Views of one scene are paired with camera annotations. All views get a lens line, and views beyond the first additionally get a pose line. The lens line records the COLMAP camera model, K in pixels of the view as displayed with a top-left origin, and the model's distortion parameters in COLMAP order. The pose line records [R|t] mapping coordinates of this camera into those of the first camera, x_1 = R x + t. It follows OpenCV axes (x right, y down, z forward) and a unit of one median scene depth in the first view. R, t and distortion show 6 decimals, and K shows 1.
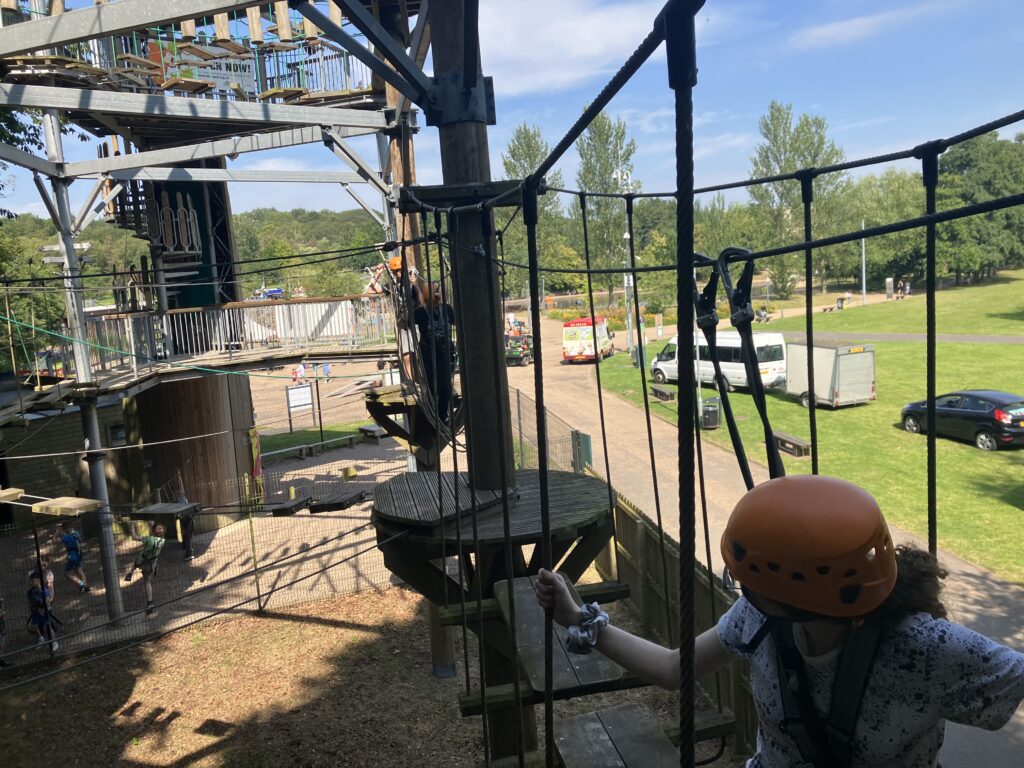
lens RADIAL K [[811.7, 0, 516.0], [0, 811.7, 374.1], [0, 0, 1]] dist [0.031629, -0.031030]
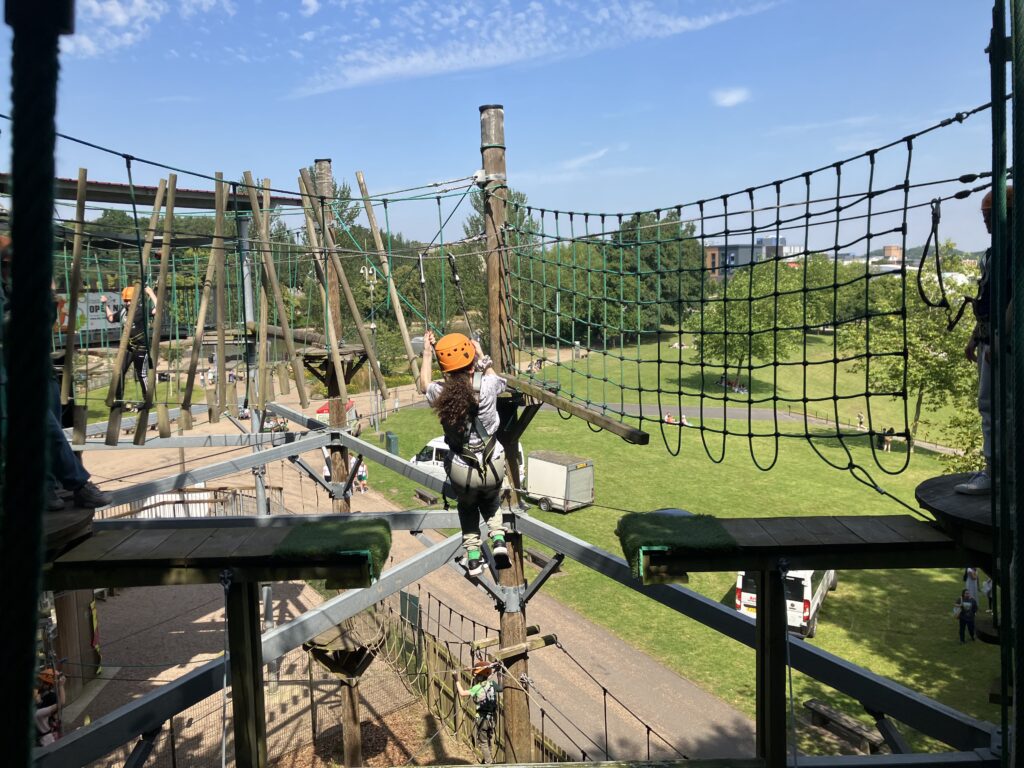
lens RADIAL K [[811.7, 0, 513.6], [0, 811.7, 376.3], [0, 0, 1]] dist [0.031629, -0.031030]
pose [[0.932249, 0.004355, 0.361790, -0.111805], [-0.000220, 0.999934, -0.011470, -0.121837], [-0.361816, 0.010614, 0.932189, -0.115194]]
